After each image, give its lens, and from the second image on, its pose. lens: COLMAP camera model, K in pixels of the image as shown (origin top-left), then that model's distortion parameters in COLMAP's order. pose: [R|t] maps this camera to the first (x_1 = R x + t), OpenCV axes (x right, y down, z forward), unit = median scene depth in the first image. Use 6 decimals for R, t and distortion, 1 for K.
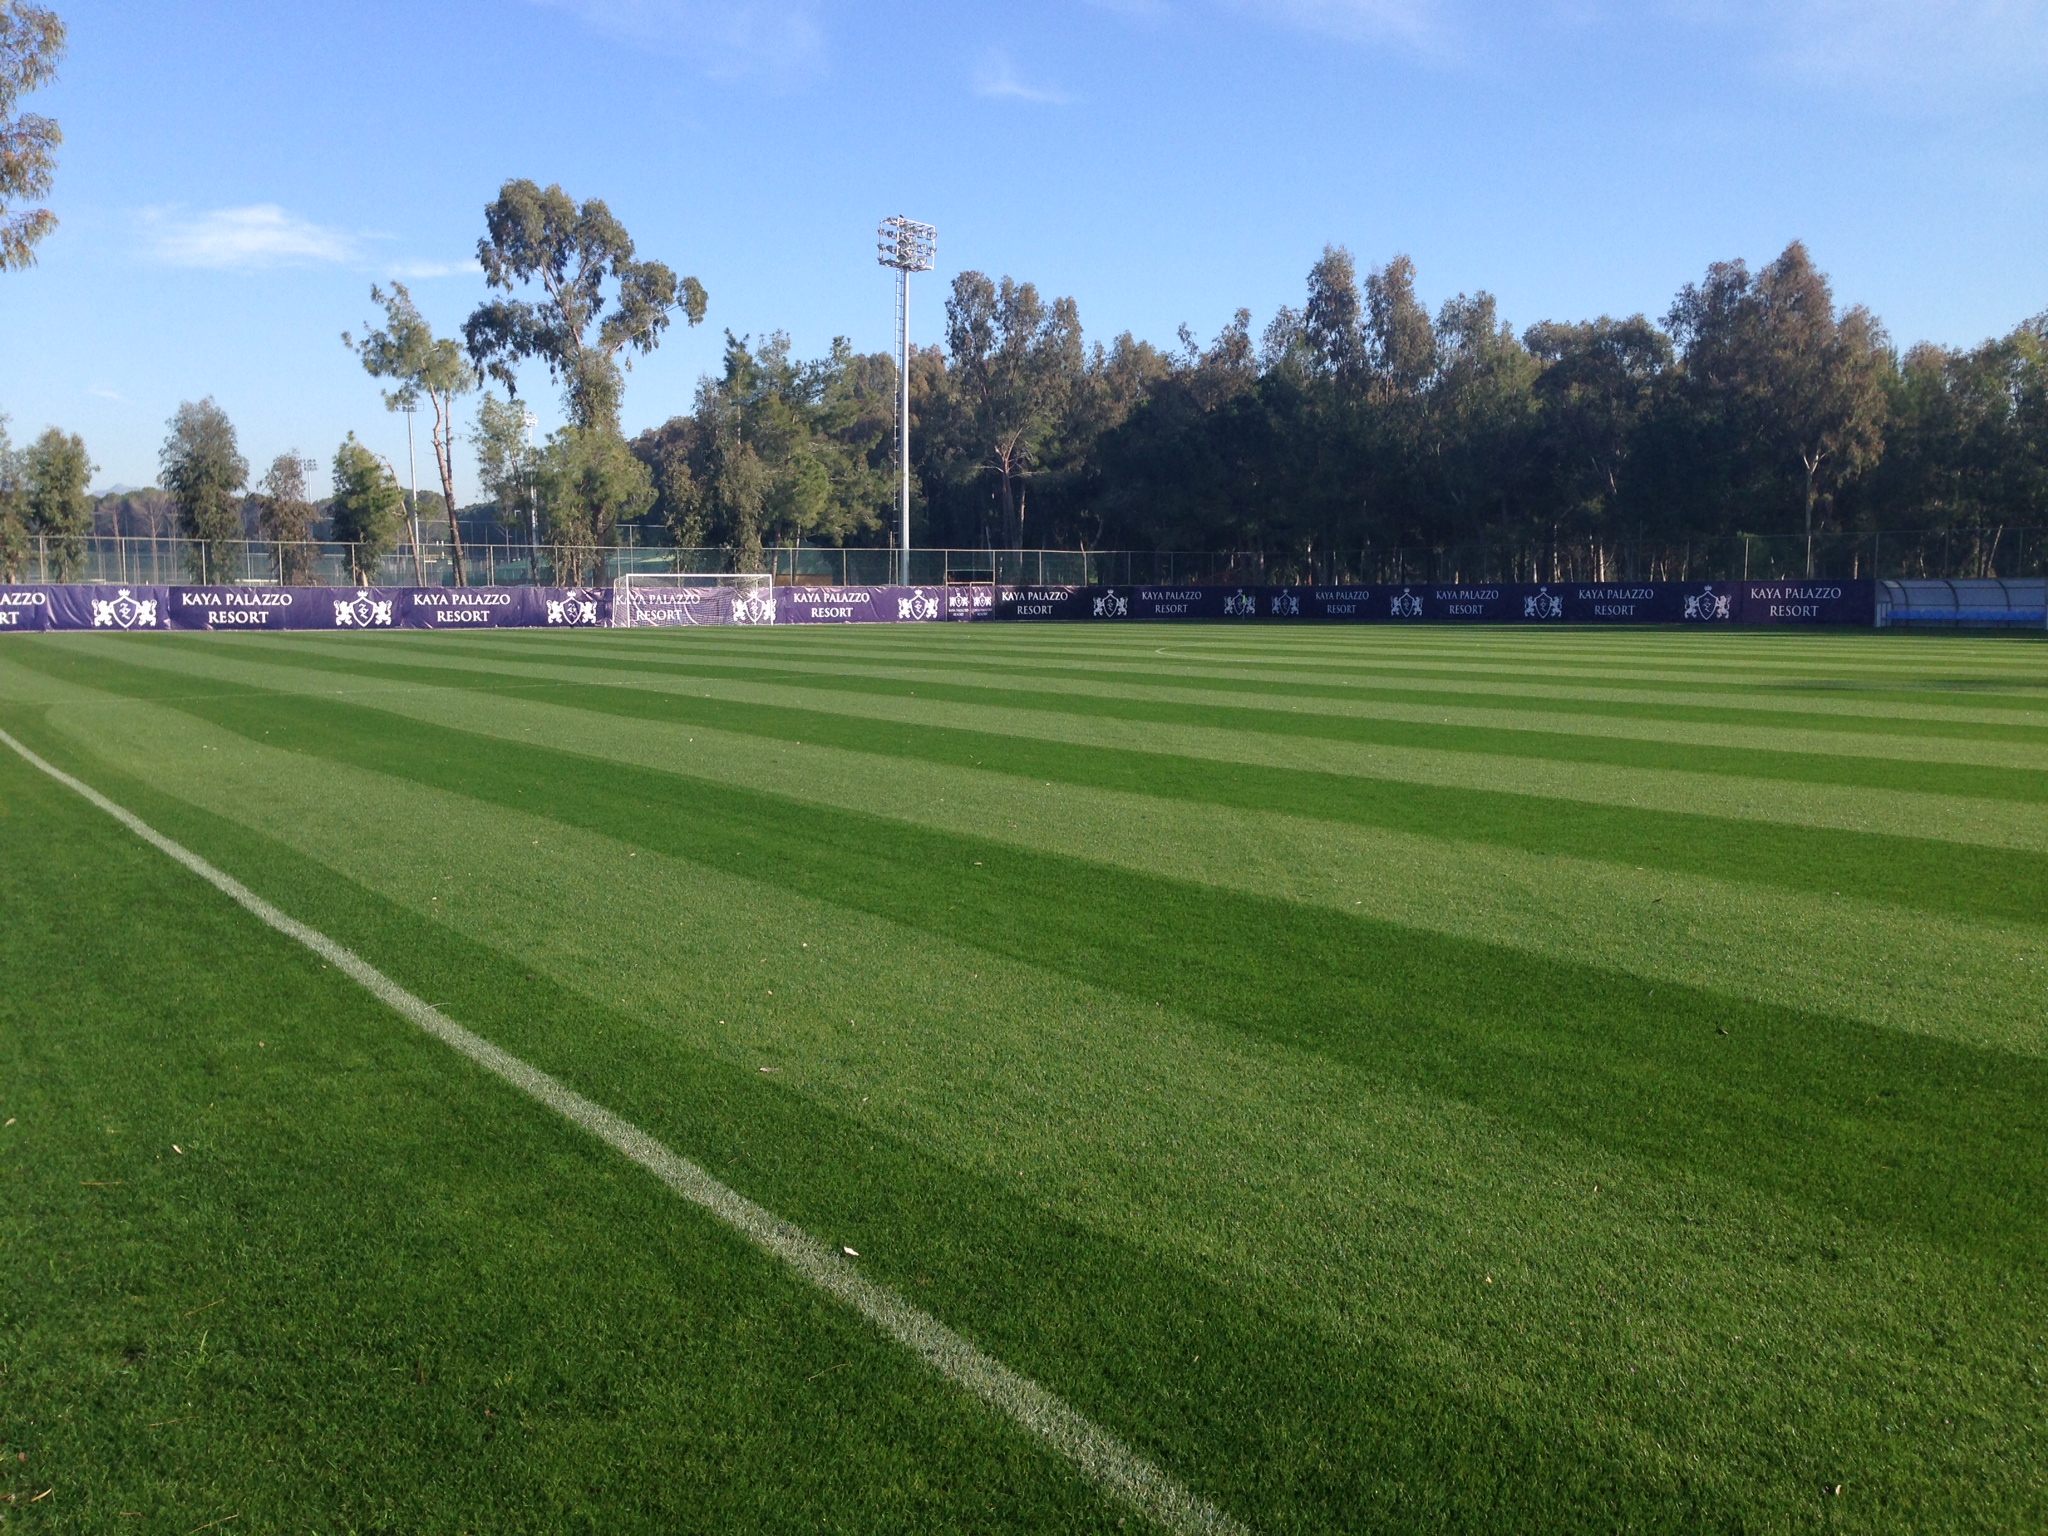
lens RADIAL K [[1889.4, 0, 1025.7], [0, 1889.4, 798.8], [0, 0, 1]] dist [0.008743, -0.000513]
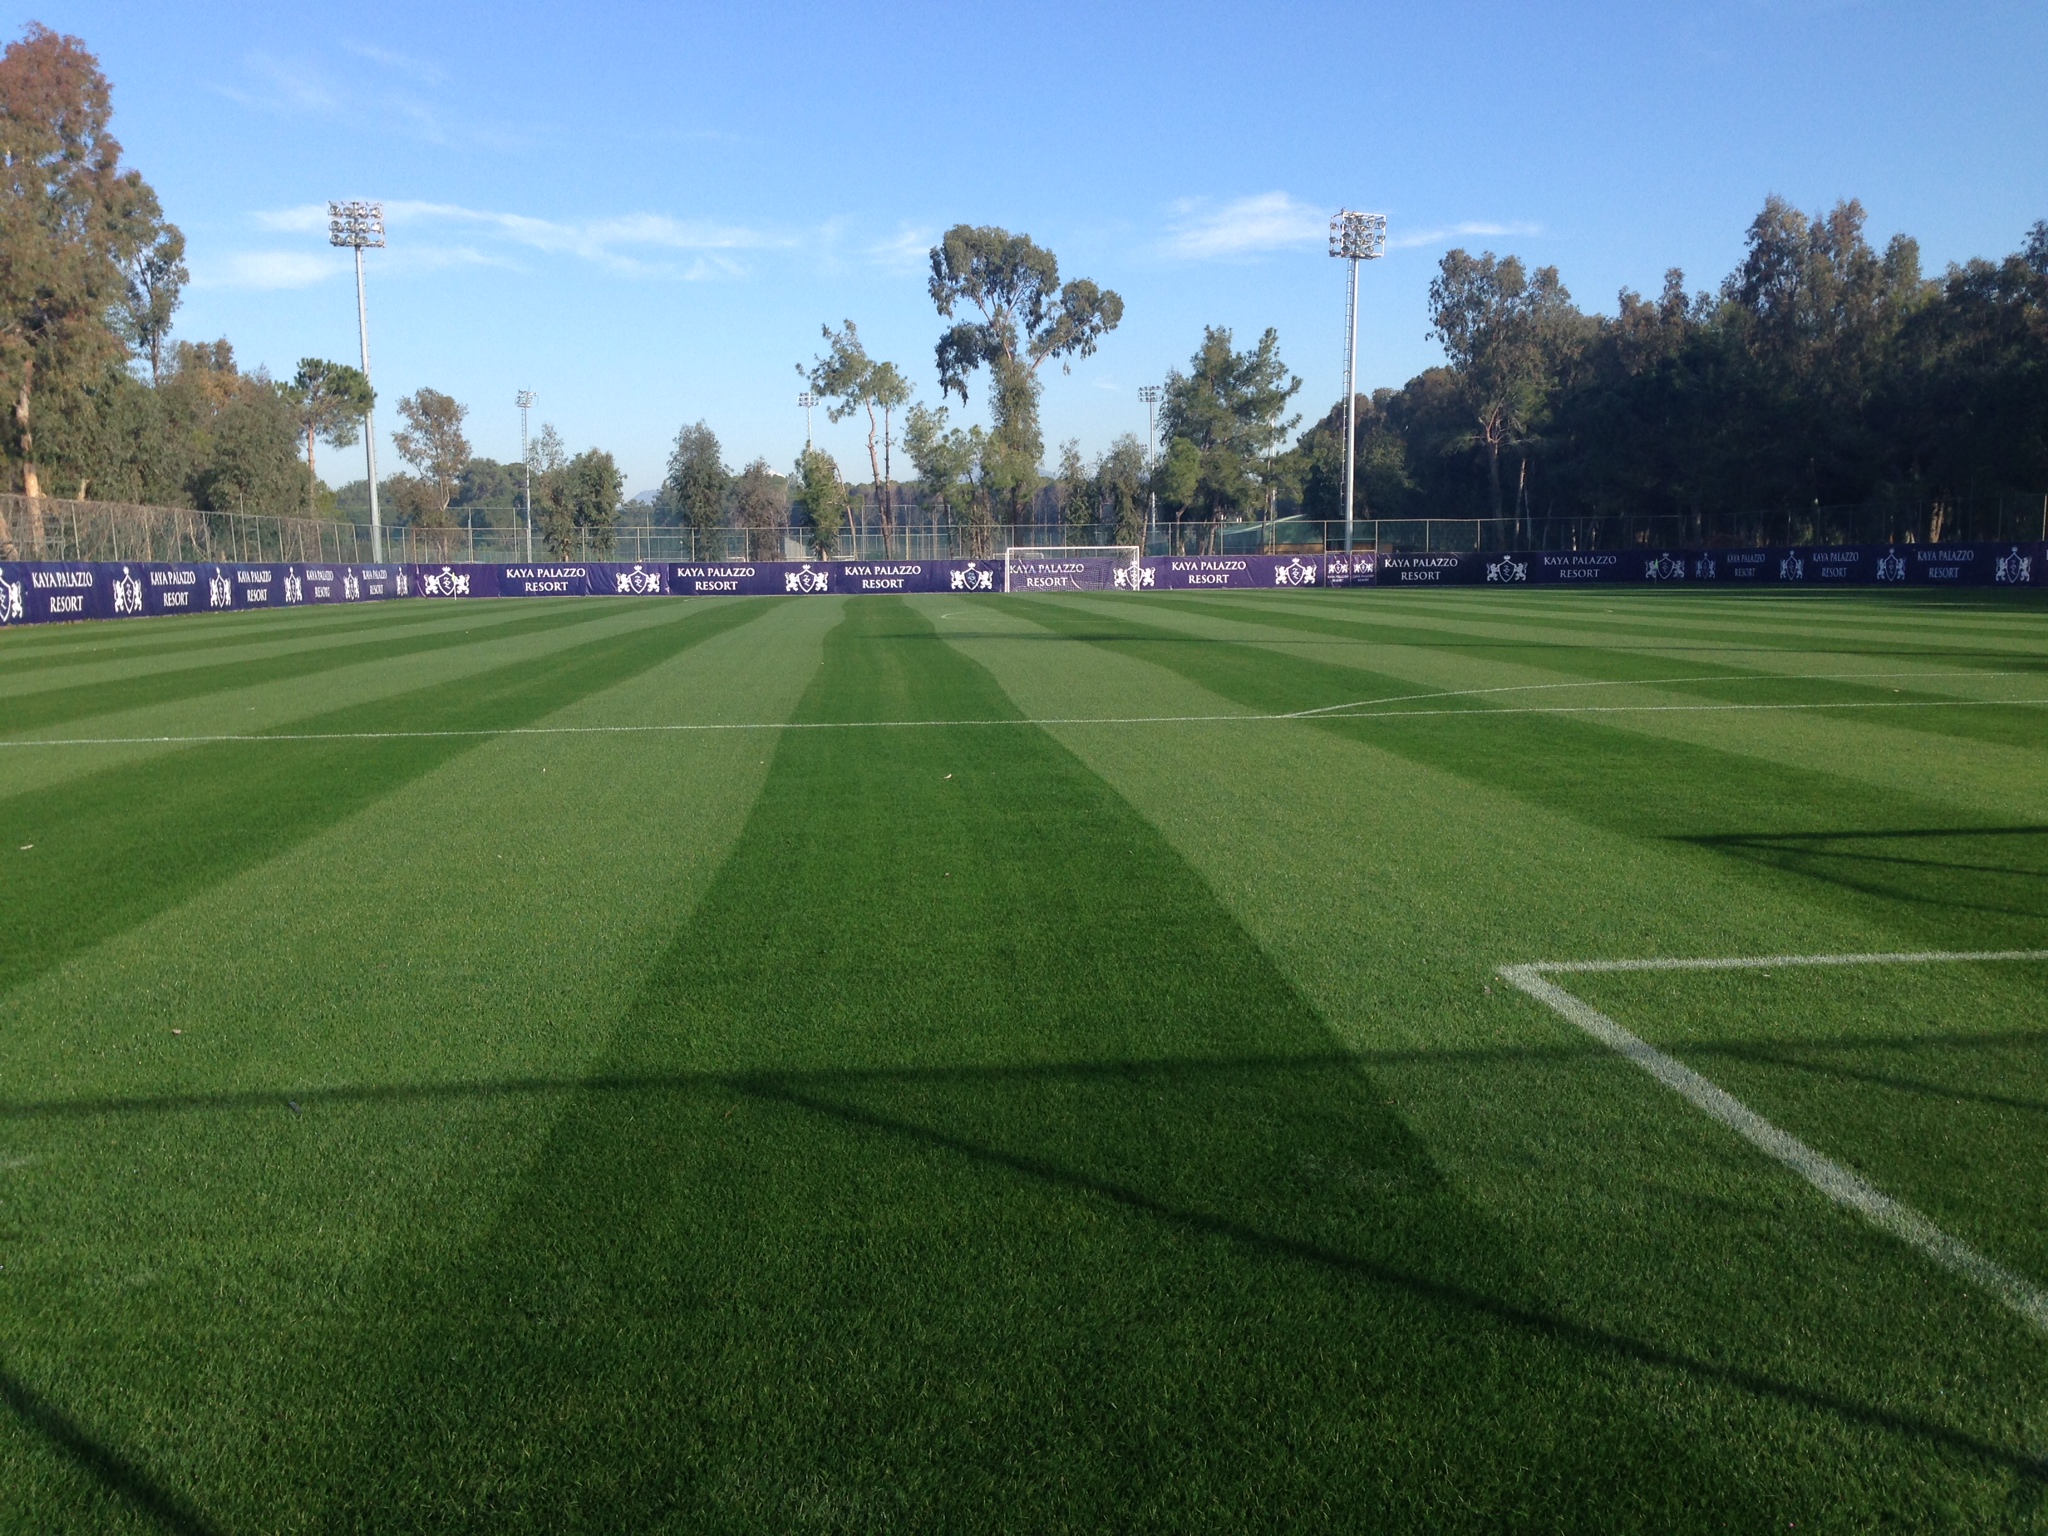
lens RADIAL K [[1944.9, 0, 1024.0], [0, 1944.9, 768.0], [0, 0, 1]] dist [-0.006249, 0.004735]
pose [[0.857718, 0.045843, -0.512073, 0.409487], [-0.045374, 0.998880, 0.013423, 0.002897], [0.512115, 0.011721, 0.858837, -0.047333]]
